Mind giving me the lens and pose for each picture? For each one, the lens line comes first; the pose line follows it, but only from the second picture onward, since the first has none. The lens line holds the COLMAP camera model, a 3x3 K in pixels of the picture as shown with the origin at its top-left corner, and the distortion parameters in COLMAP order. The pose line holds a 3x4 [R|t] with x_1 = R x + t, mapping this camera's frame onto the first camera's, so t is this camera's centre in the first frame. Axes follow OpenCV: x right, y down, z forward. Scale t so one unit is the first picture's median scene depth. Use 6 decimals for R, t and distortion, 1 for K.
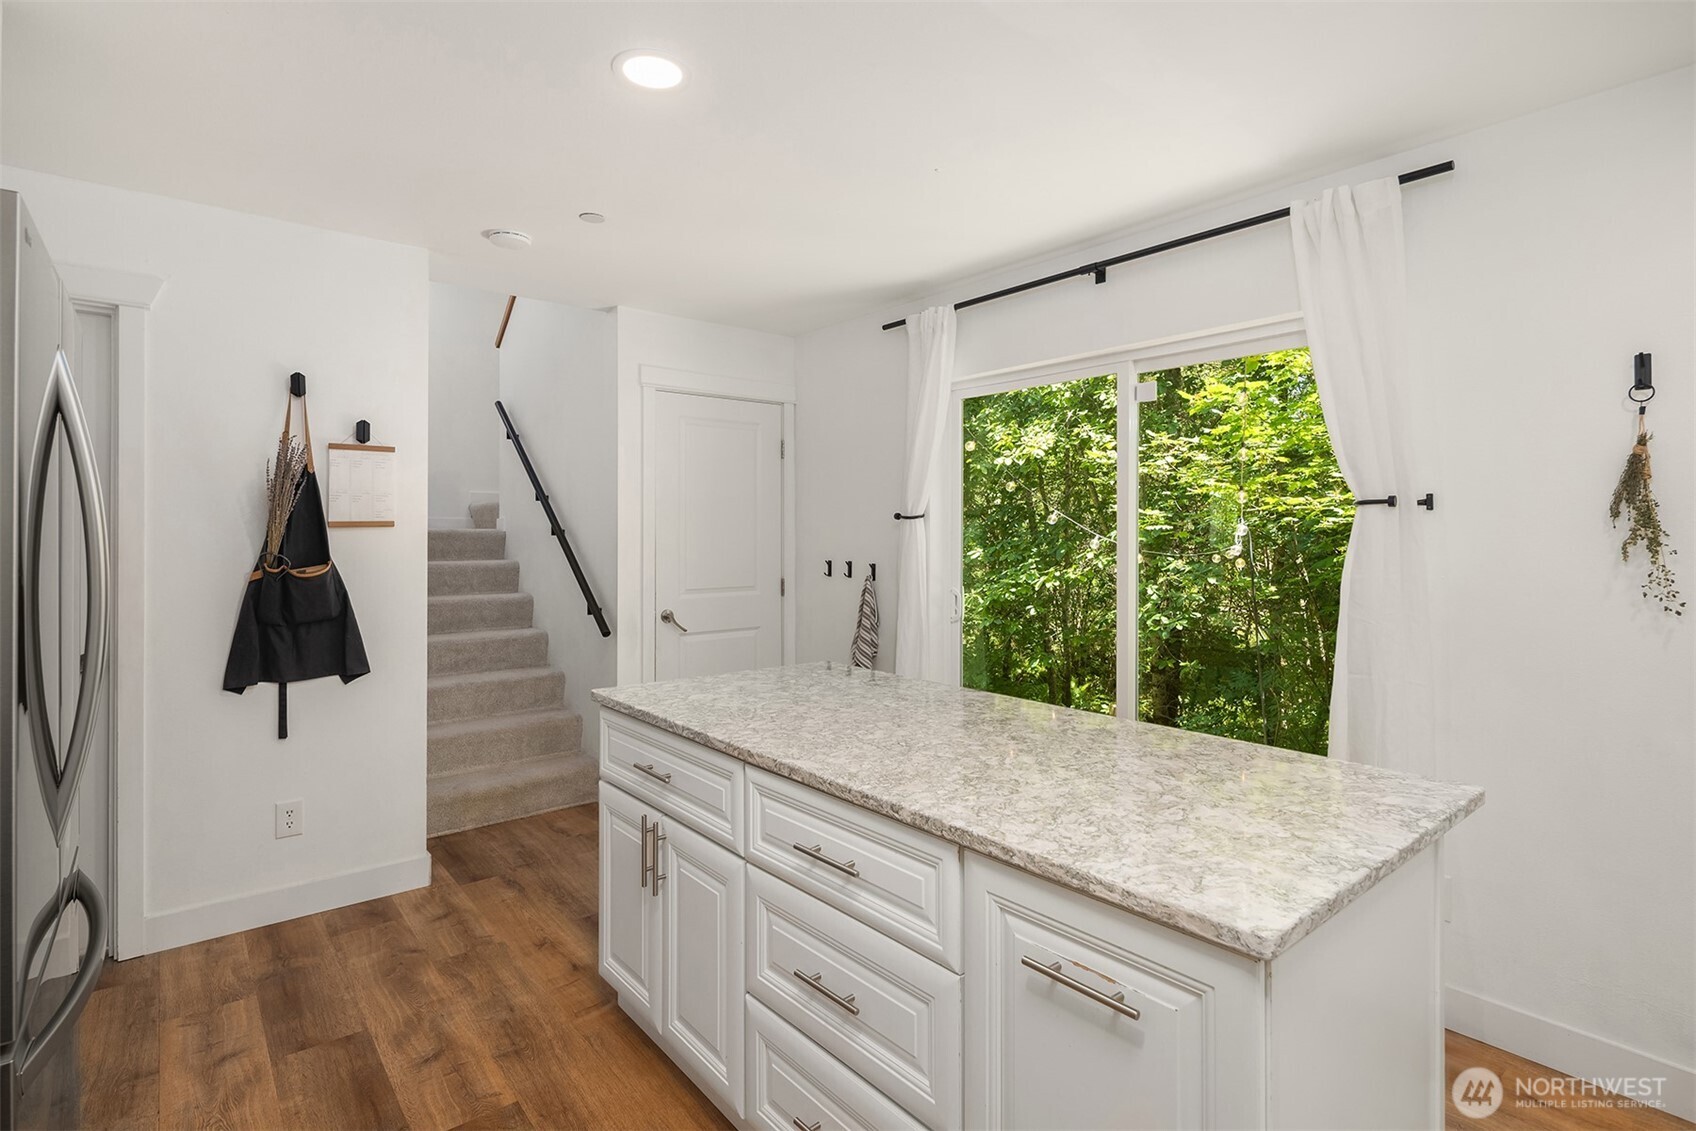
lens RADIAL K [[823.2, 0, 845.3], [0, 823.2, 538.4], [0, 0, 1]] dist [0.001475, -0.001208]
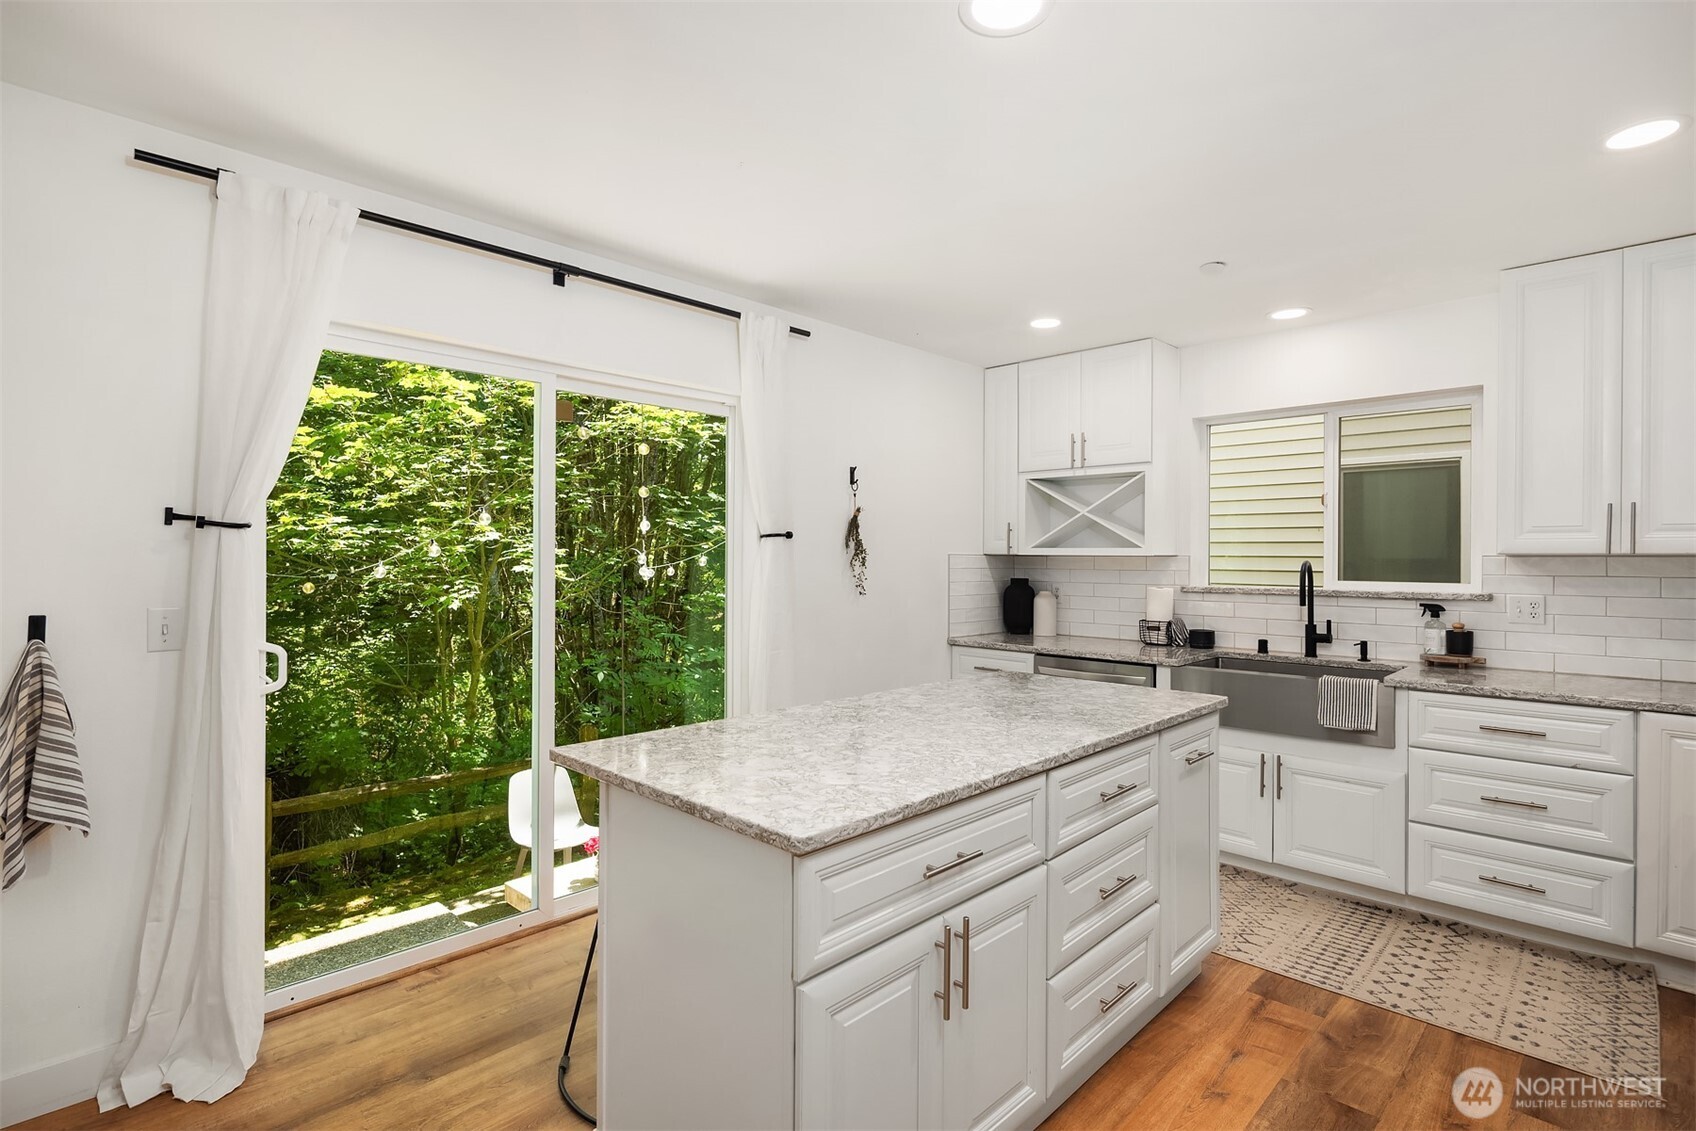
lens RADIAL K [[823.2, 0, 841.7], [0, 823.2, 561.0], [0, 0, 1]] dist [0.001475, -0.001208]
pose [[-0.105741, -0.010561, 0.994338, -1.004039], [-0.001004, 0.999944, 0.010514, -0.012141], [-0.994393, 0.000113, -0.105746, 1.192984]]
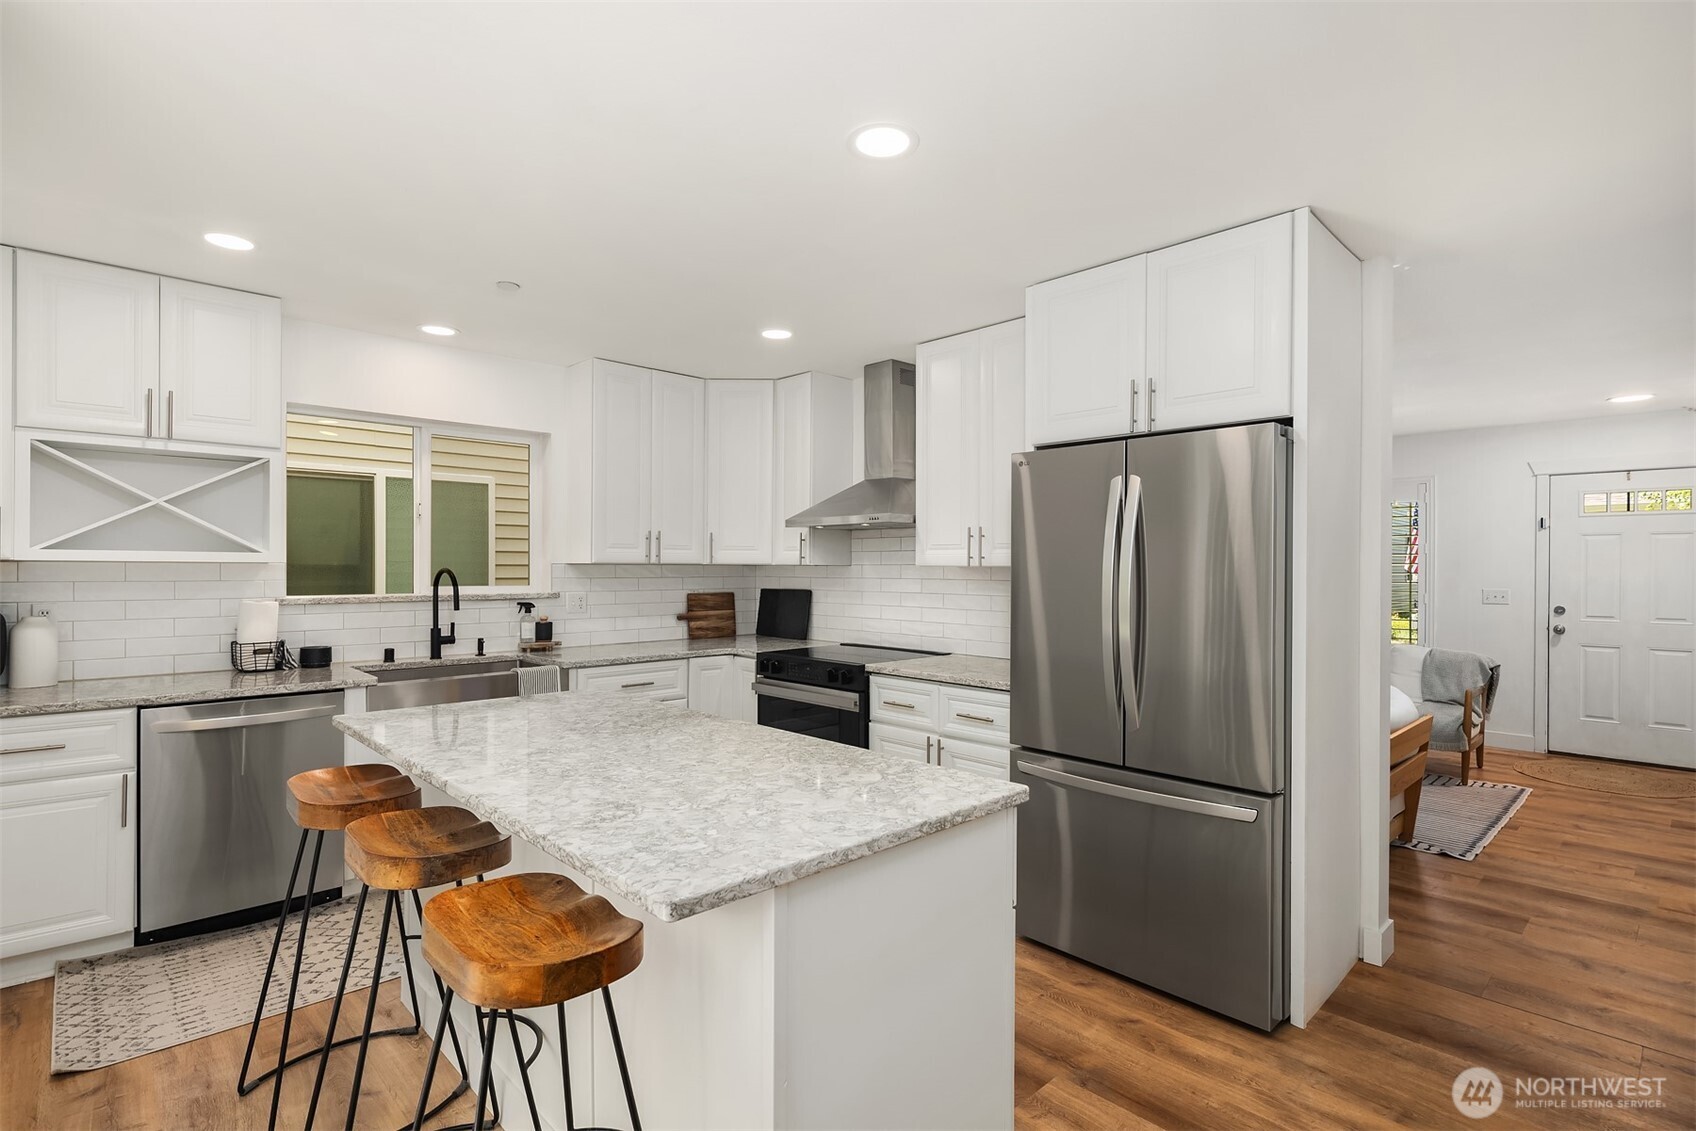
lens RADIAL K [[823.2, 0, 852.3], [0, 823.2, 572.1], [0, 0, 1]] dist [0.001475, -0.001208]
pose [[-0.996964, -0.008426, -0.077412, -0.116397], [-0.009146, 0.999918, 0.008948, -0.010826], [0.077330, 0.009629, -0.996959, 1.969414]]
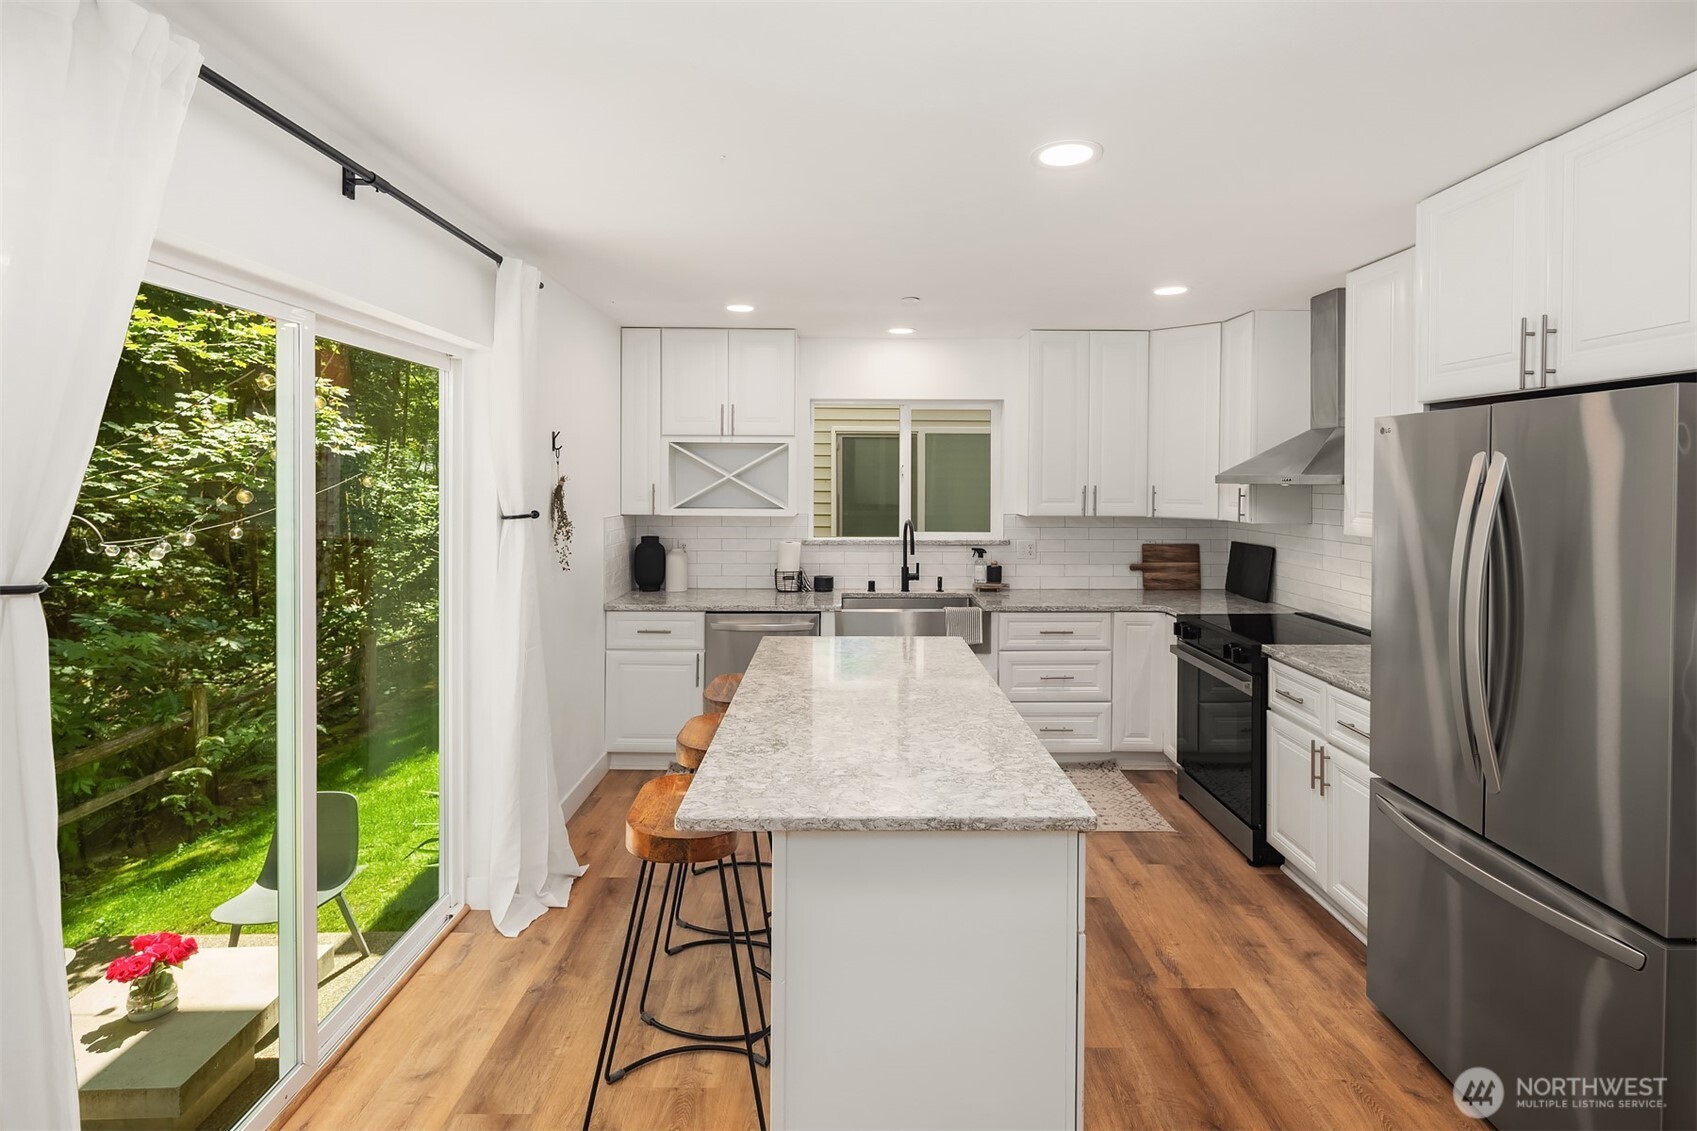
lens RADIAL K [[823.7, 0, 851.8], [0, 823.7, 487.8], [0, 0, 1]] dist [0.001475, -0.001208]
pose [[-0.777738, -0.015954, 0.628386, -0.686909], [-0.005690, 0.999816, 0.018341, -0.129037], [-0.628563, 0.010689, -0.777685, 1.940626]]
